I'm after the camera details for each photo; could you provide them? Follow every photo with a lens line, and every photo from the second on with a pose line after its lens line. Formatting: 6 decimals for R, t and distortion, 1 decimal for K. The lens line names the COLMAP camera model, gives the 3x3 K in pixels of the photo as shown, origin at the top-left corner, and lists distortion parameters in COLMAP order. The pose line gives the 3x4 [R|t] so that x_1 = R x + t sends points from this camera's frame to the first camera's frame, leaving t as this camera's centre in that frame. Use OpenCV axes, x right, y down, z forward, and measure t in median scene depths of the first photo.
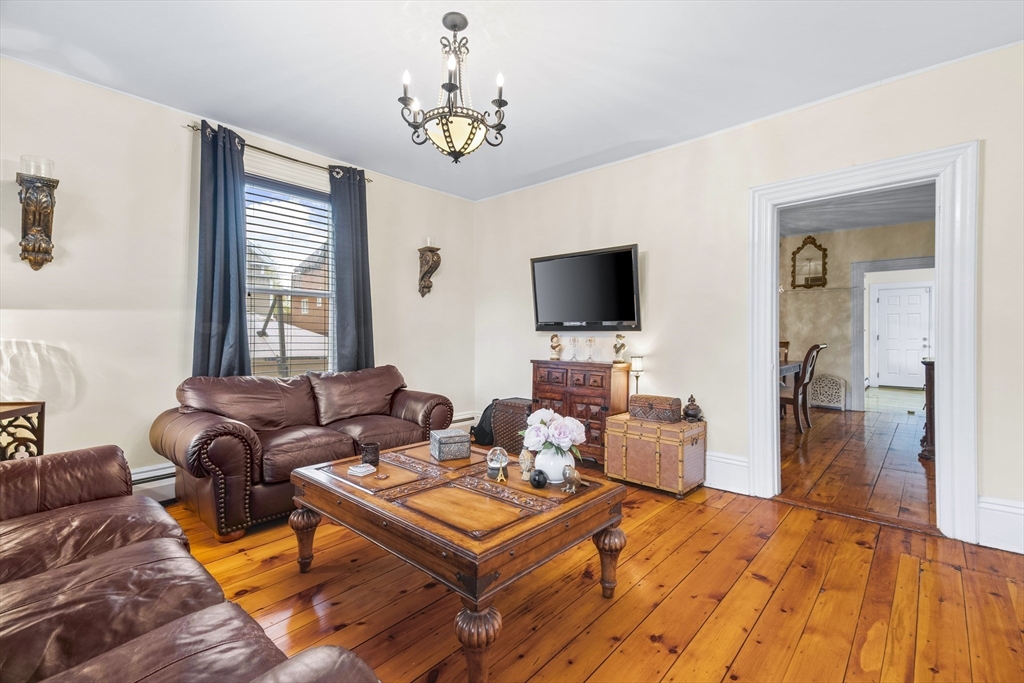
lens RADIAL K [[455.3, 0, 509.6], [0, 455.3, 330.9], [0, 0, 1]] dist [0.041169, -0.000188]
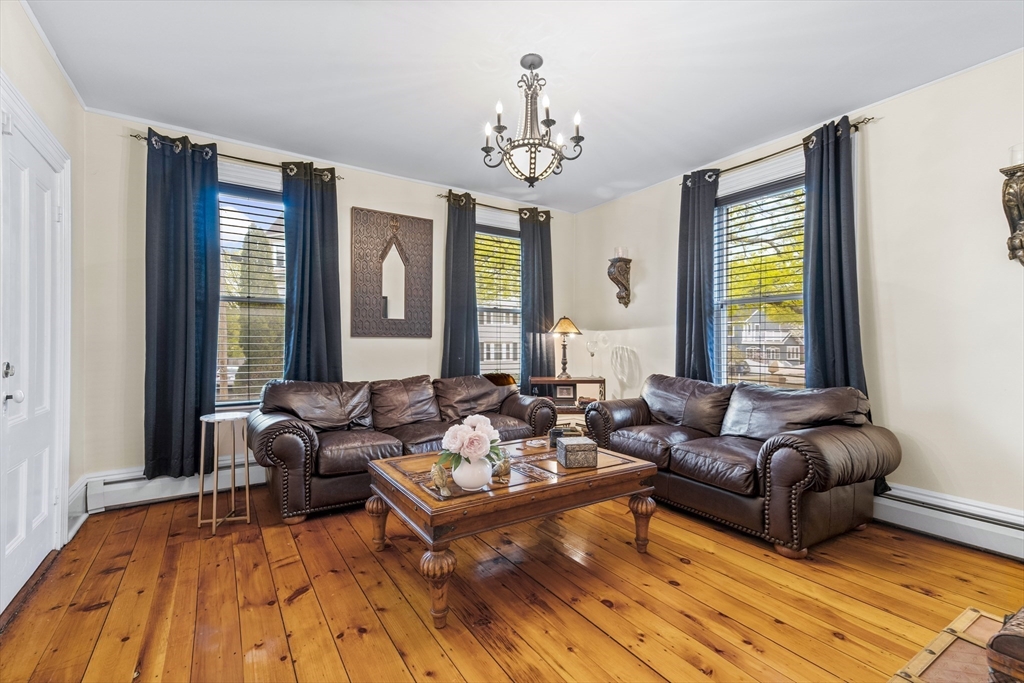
lens RADIAL K [[465.1, 0, 512.0], [0, 465.1, 341.5], [0, 0, 1]] dist [0.097788, -0.000077]
pose [[-0.264085, 0.002240, -0.964497, 0.631816], [0.010678, 0.999943, -0.000601, -0.001691], [0.964440, -0.010458, -0.264094, 0.773559]]
